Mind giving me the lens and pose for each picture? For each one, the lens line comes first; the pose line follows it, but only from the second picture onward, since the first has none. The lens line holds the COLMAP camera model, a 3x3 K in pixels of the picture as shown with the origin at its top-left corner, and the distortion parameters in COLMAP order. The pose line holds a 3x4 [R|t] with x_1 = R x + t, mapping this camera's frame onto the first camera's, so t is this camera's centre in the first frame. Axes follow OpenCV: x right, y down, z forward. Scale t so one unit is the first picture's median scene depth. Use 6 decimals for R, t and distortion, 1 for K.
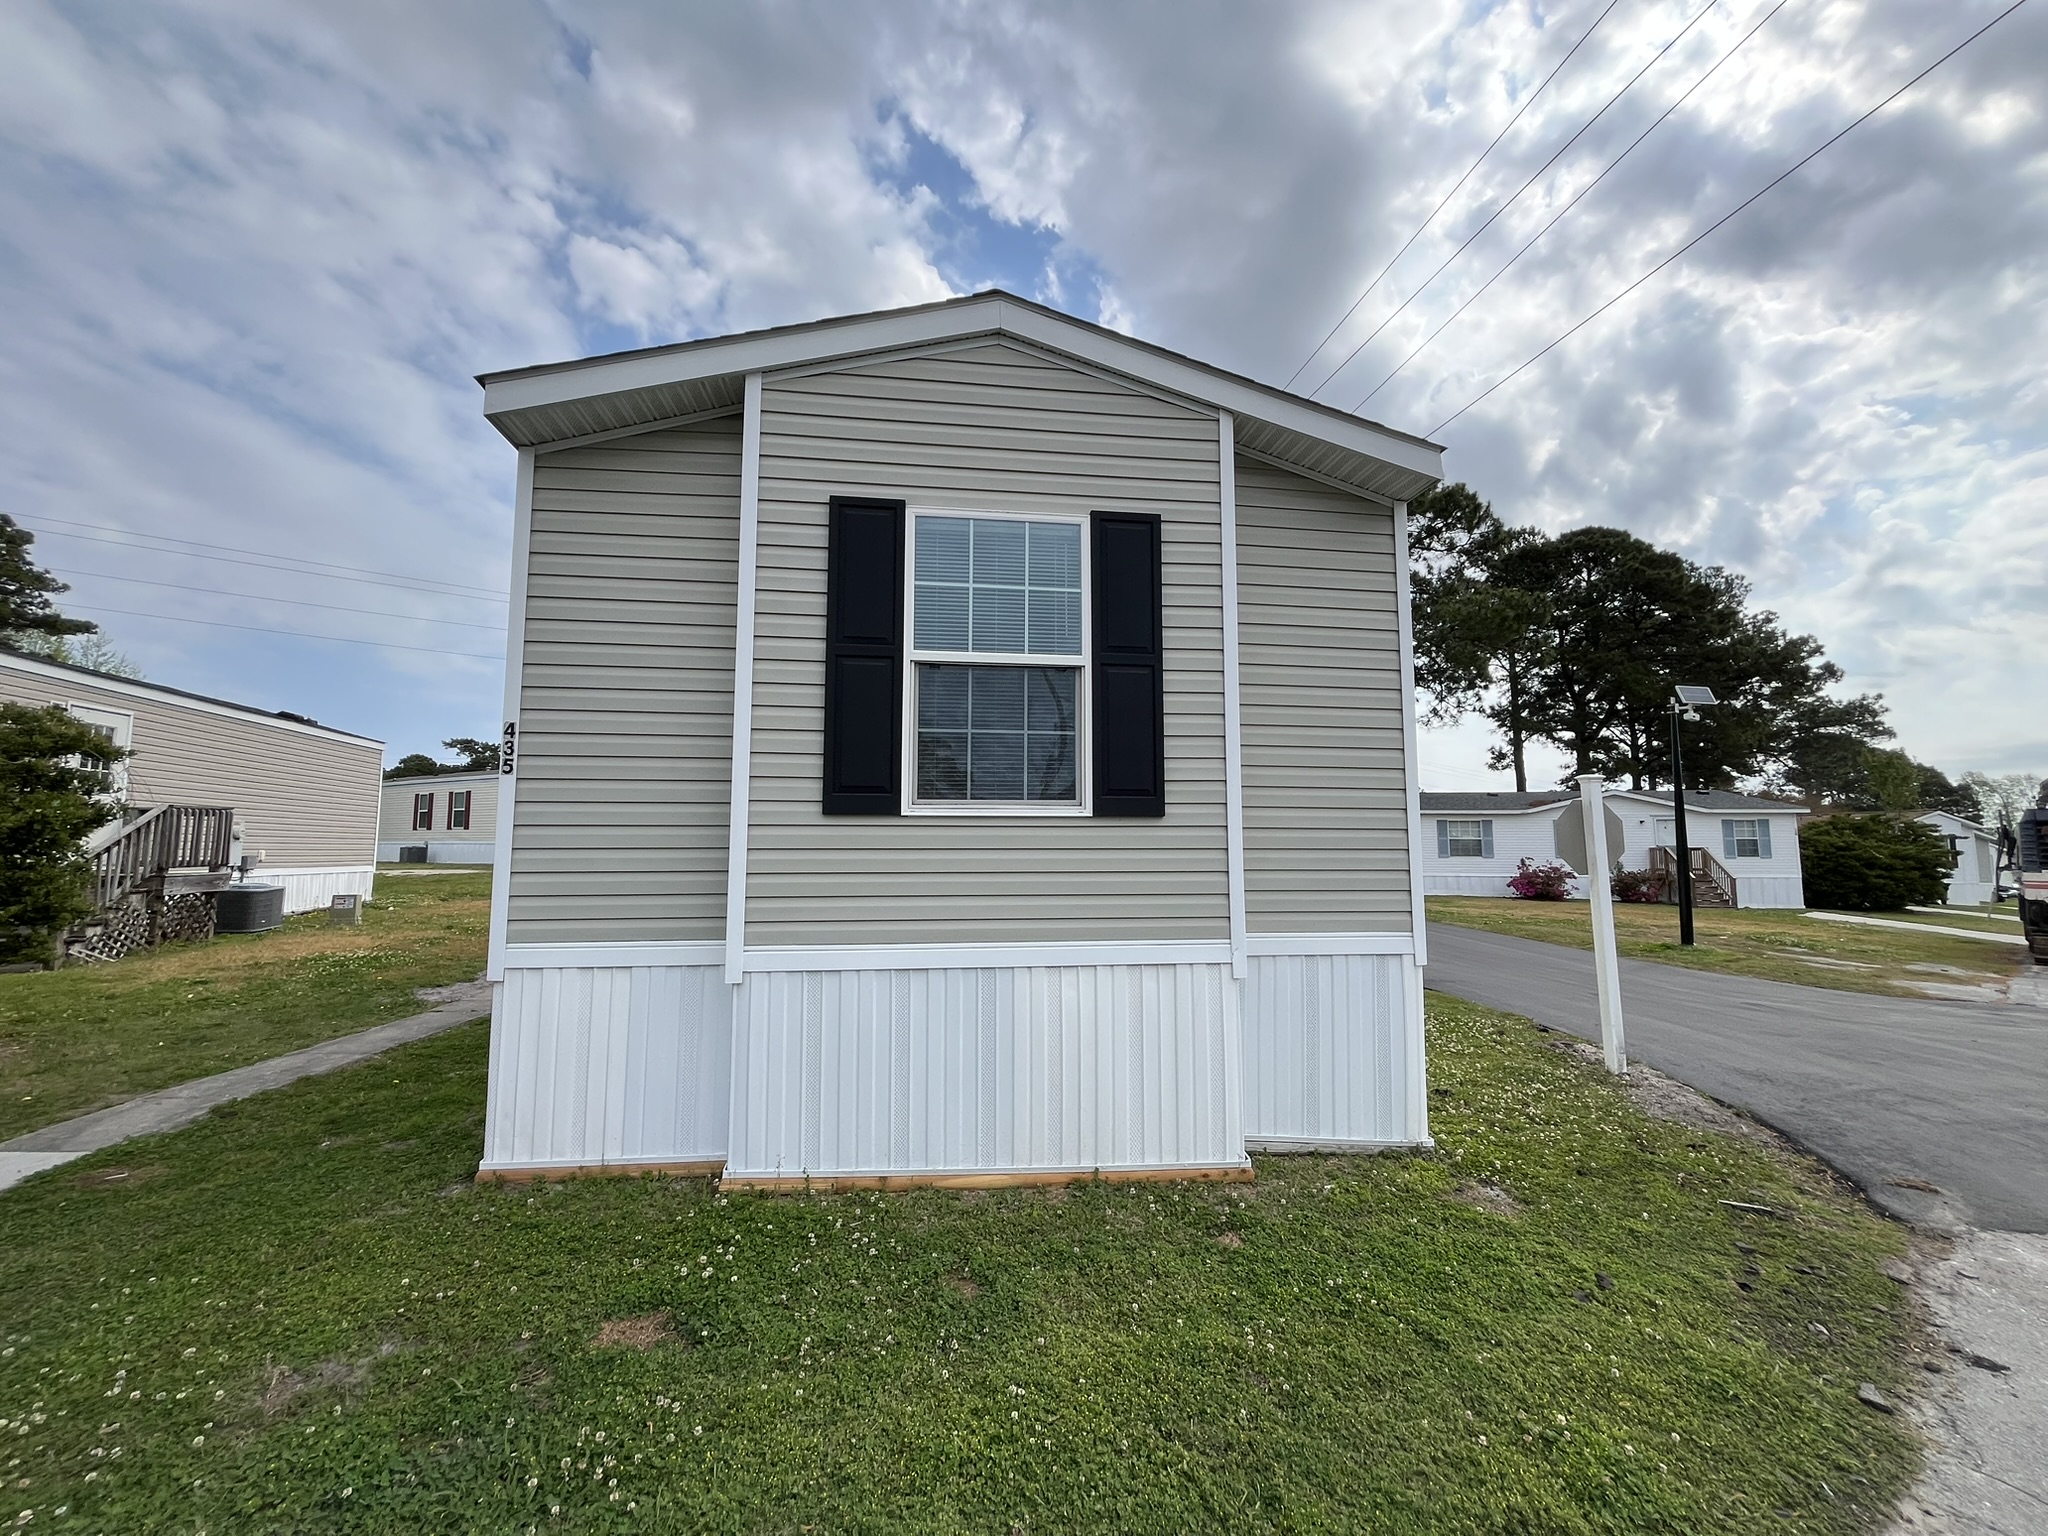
lens RADIAL K [[826.4, 0, 1028.6], [0, 826.4, 778.3], [0, 0, 1]] dist [-0.004494, 0.001469]
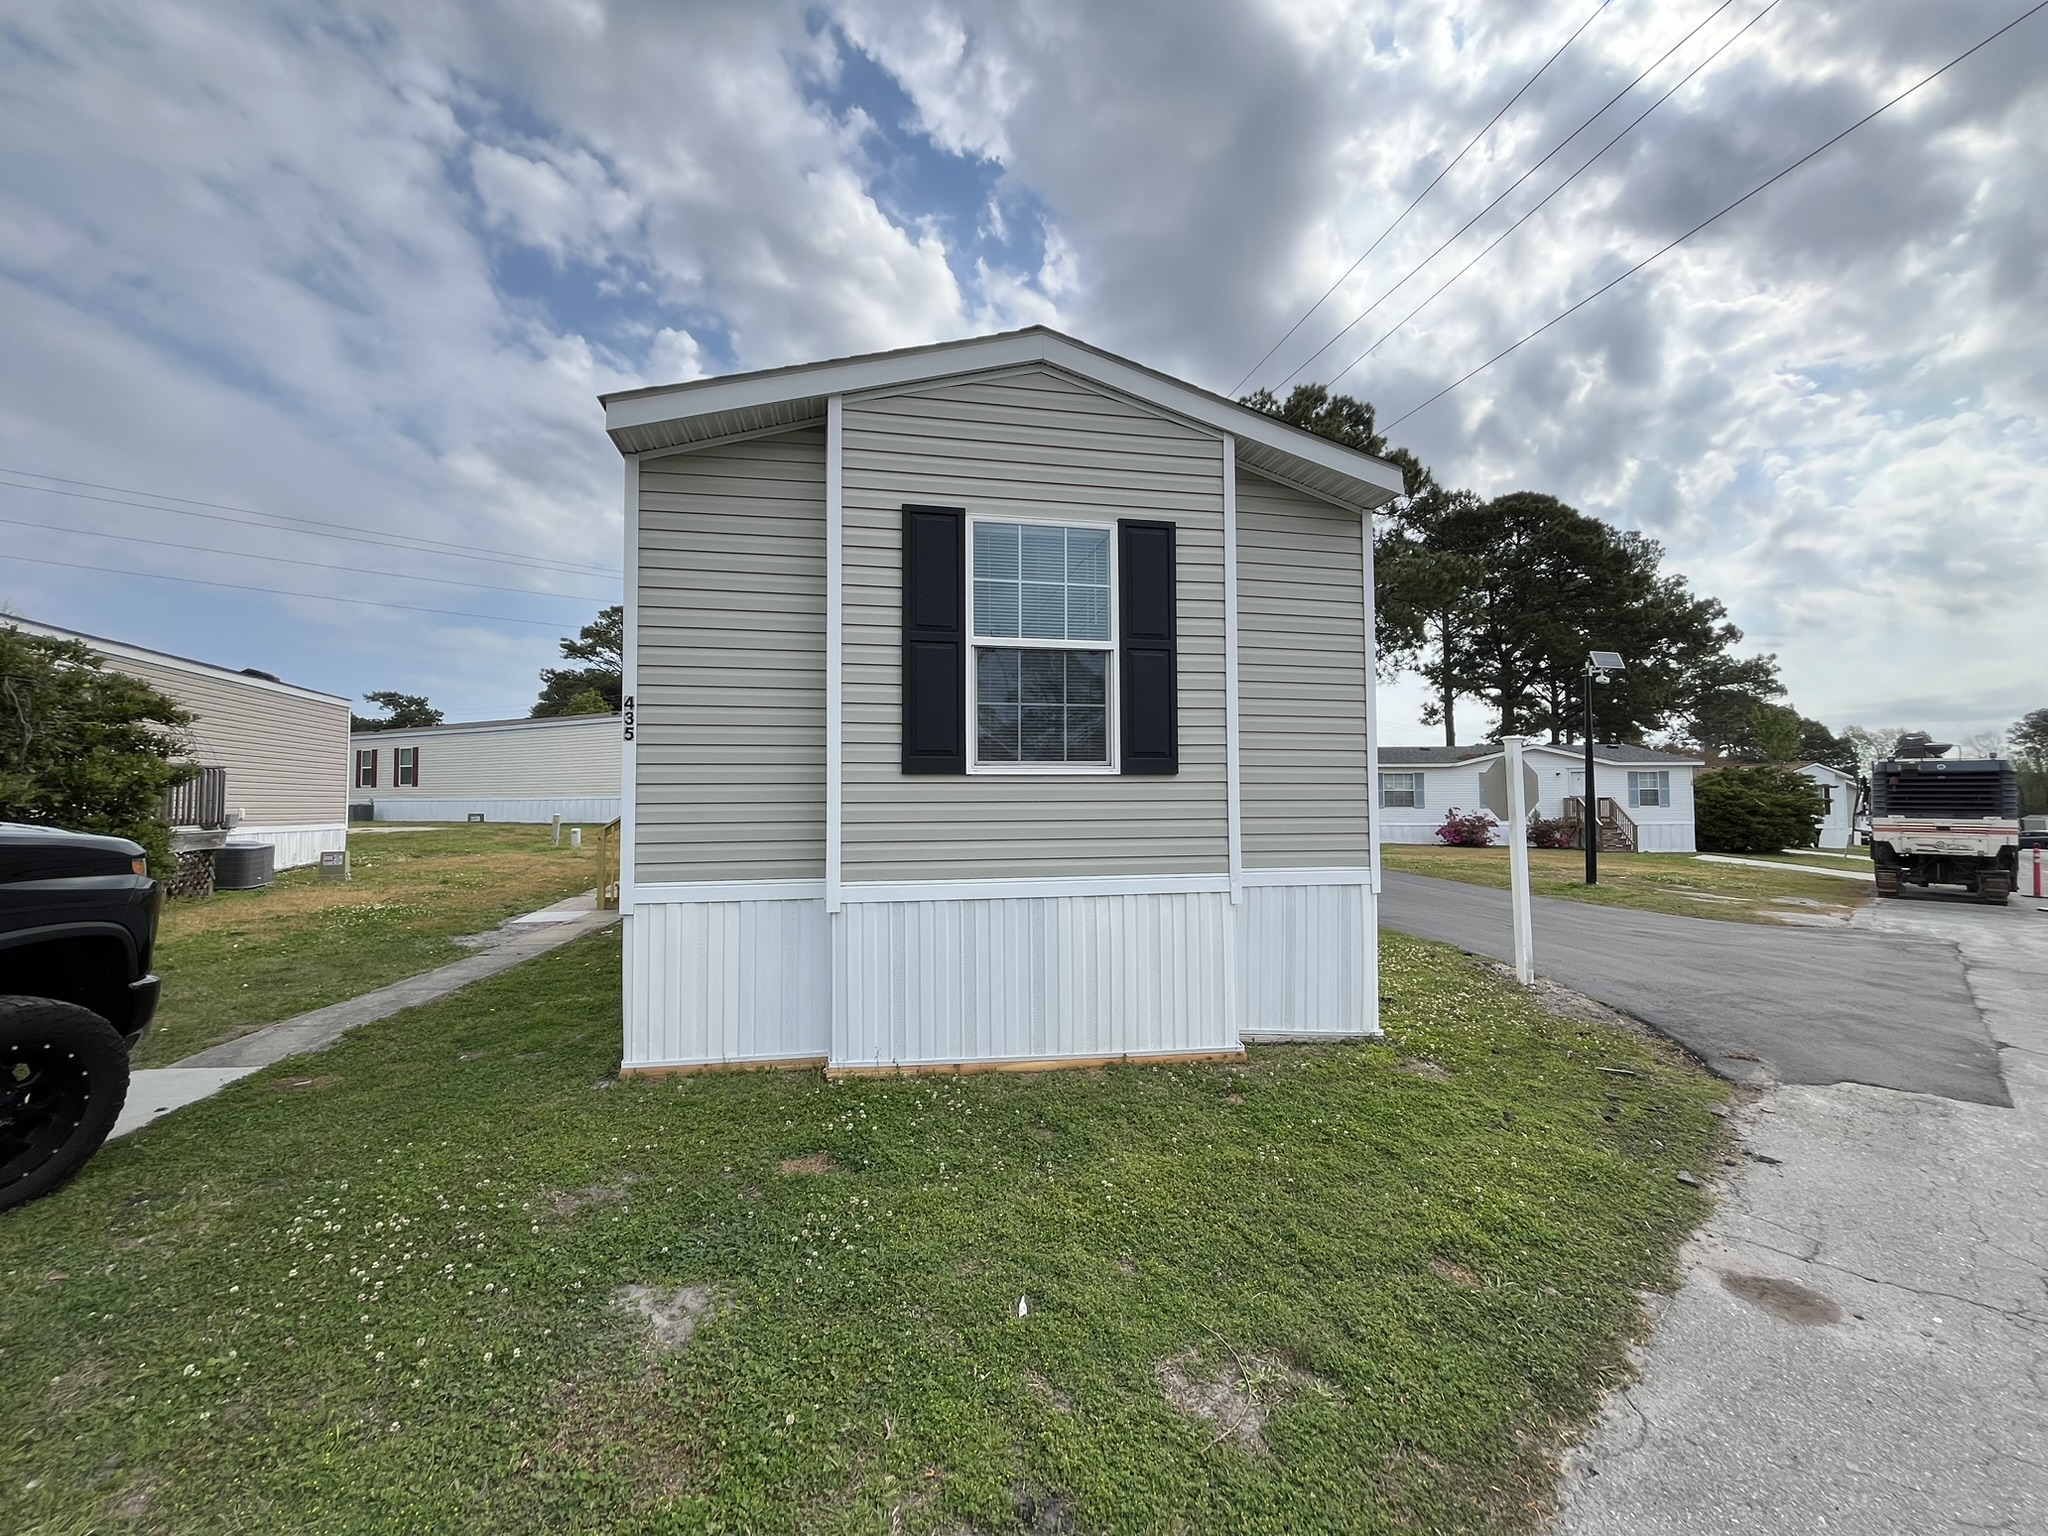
lens RADIAL K [[826.4, 0, 1029.1], [0, 826.4, 776.3], [0, 0, 1]] dist [-0.004494, 0.001469]
pose [[0.997706, -0.004508, 0.067550, -0.136278], [0.000919, 0.998590, 0.053073, -0.015222], [-0.067694, -0.052890, 0.996303, -0.204297]]
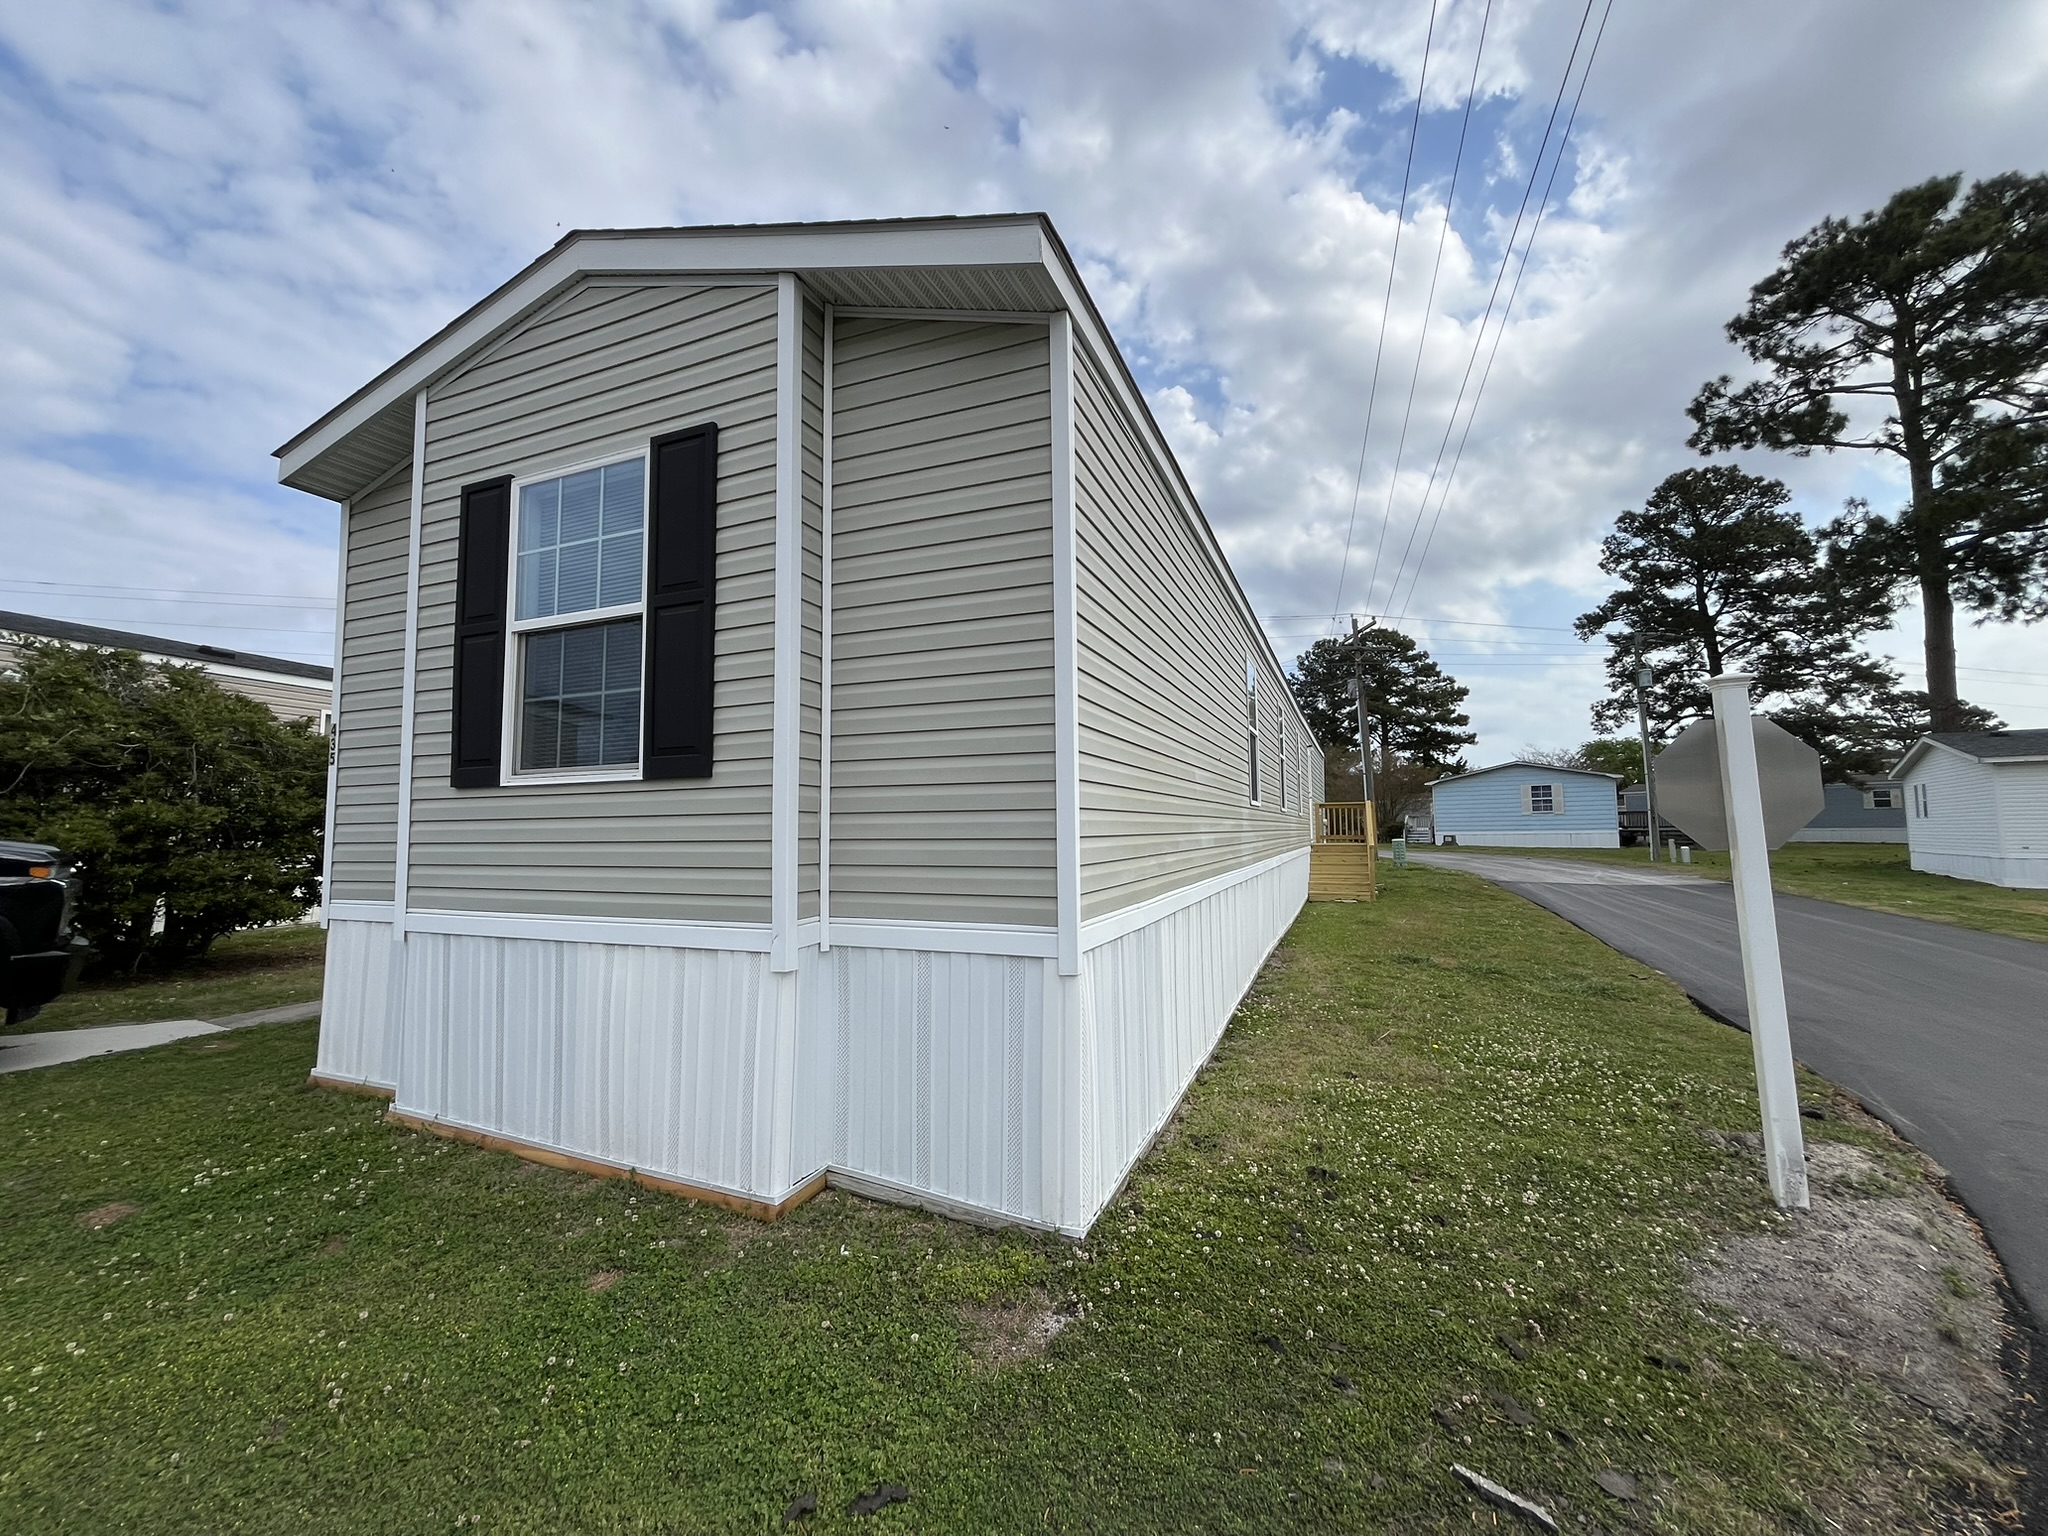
lens RADIAL K [[826.4, 0, 1025.5], [0, 826.4, 774.6], [0, 0, 1]] dist [-0.004494, 0.001469]
pose [[0.865260, -0.042876, -0.499486, 0.865735], [0.053806, 0.998523, 0.007494, 0.054826], [0.498427, -0.033360, 0.866290, 0.418581]]
